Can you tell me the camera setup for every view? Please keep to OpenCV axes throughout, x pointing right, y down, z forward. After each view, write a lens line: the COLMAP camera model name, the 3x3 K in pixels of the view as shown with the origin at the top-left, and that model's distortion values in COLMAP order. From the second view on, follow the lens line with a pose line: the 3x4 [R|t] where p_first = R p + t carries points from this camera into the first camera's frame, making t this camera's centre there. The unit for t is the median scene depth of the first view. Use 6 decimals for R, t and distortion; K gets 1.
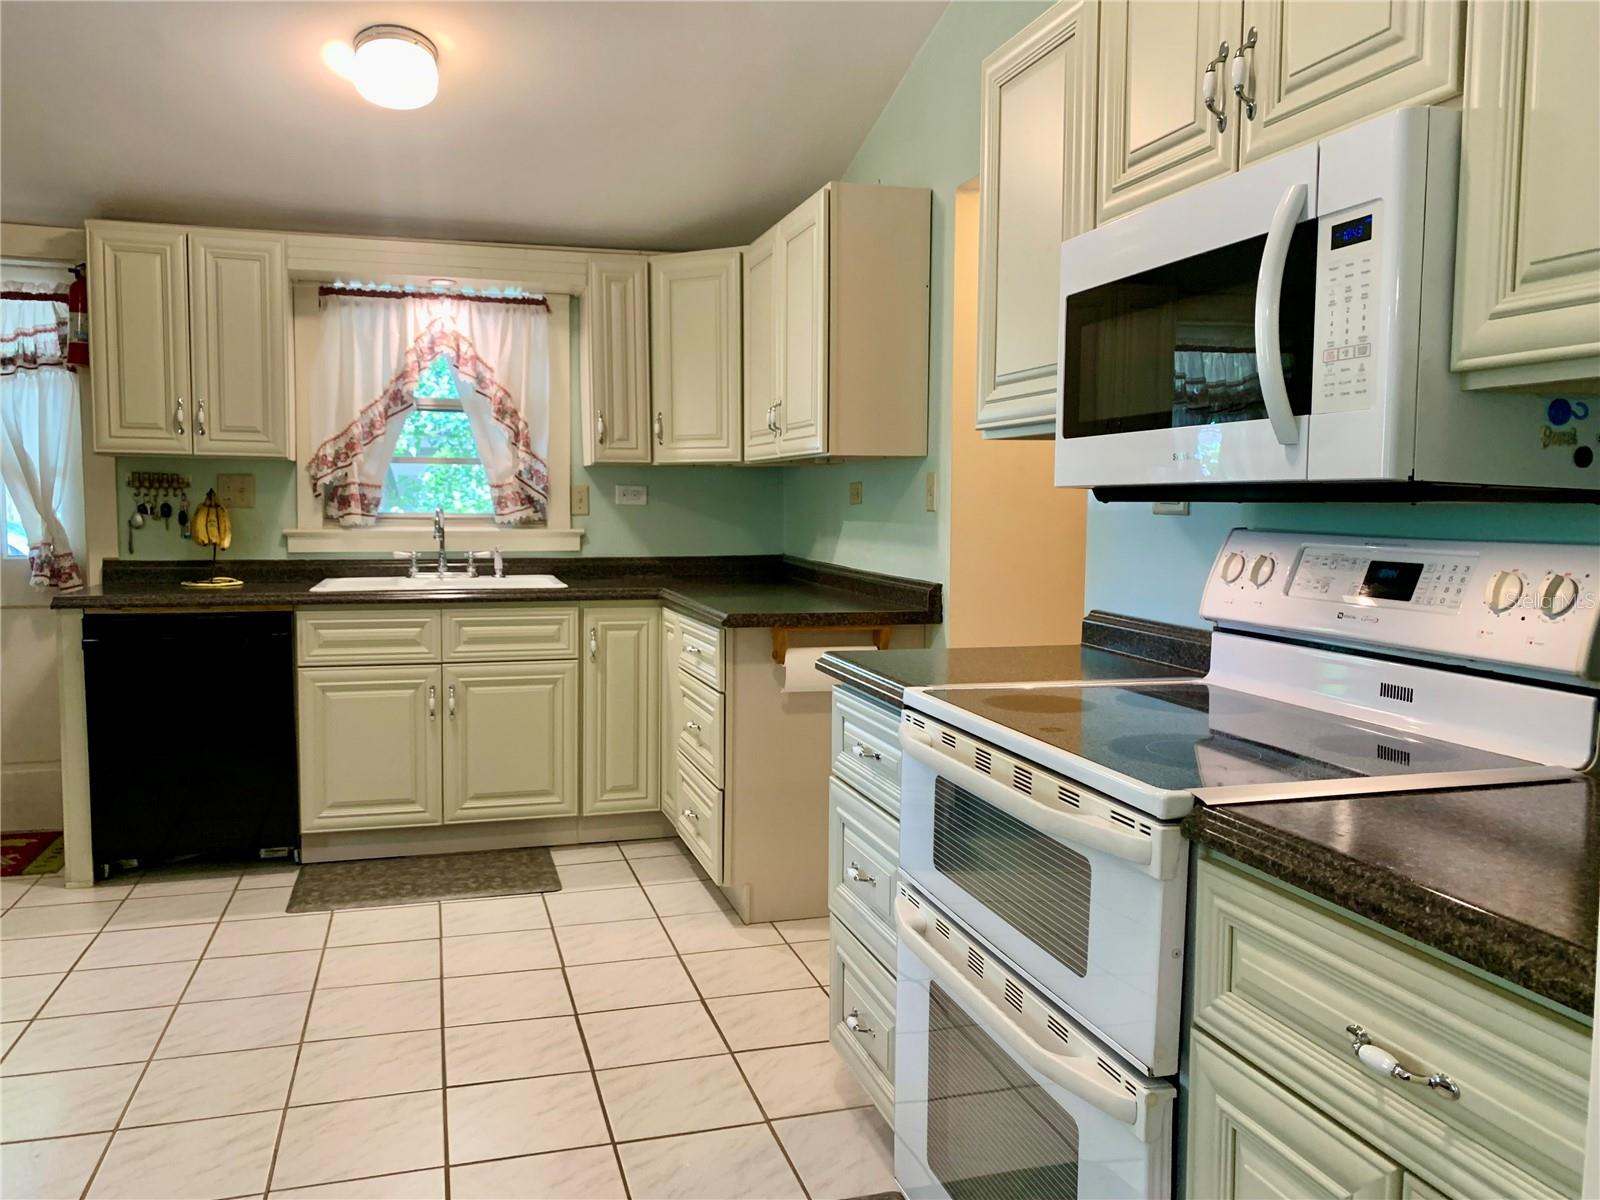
lens RADIAL K [[1242.2, 0, 806.5], [0, 1242.2, 592.8], [0, 0, 1]] dist [0.074546, -0.110772]
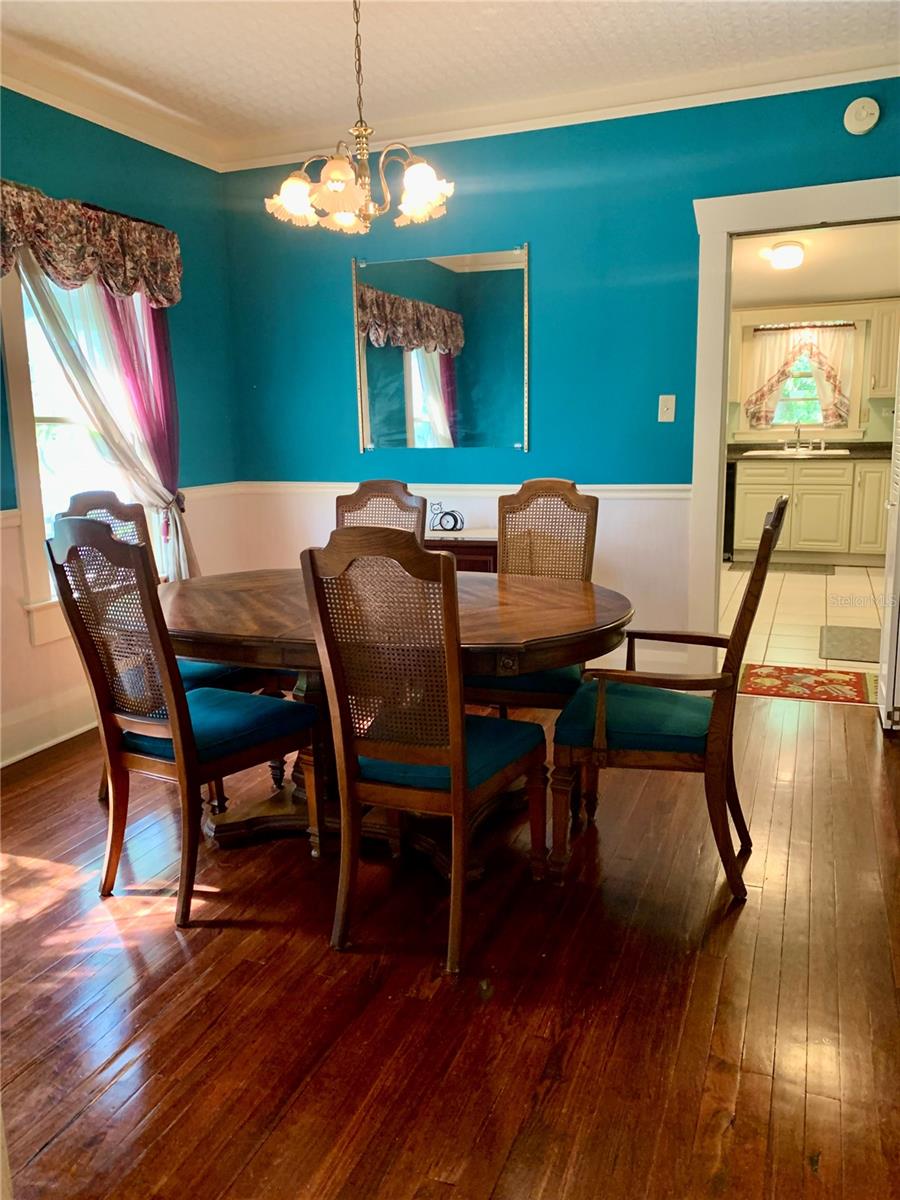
lens RADIAL K [[931.6, 0, 467.7], [0, 931.6, 575.6], [0, 0, 1]] dist [0.074546, -0.110772]
pose [[0.792117, 0.084375, -0.604509, 0.333366], [-0.023303, 0.993858, 0.108184, 0.049171], [0.609924, -0.071607, 0.789218, -0.861422]]
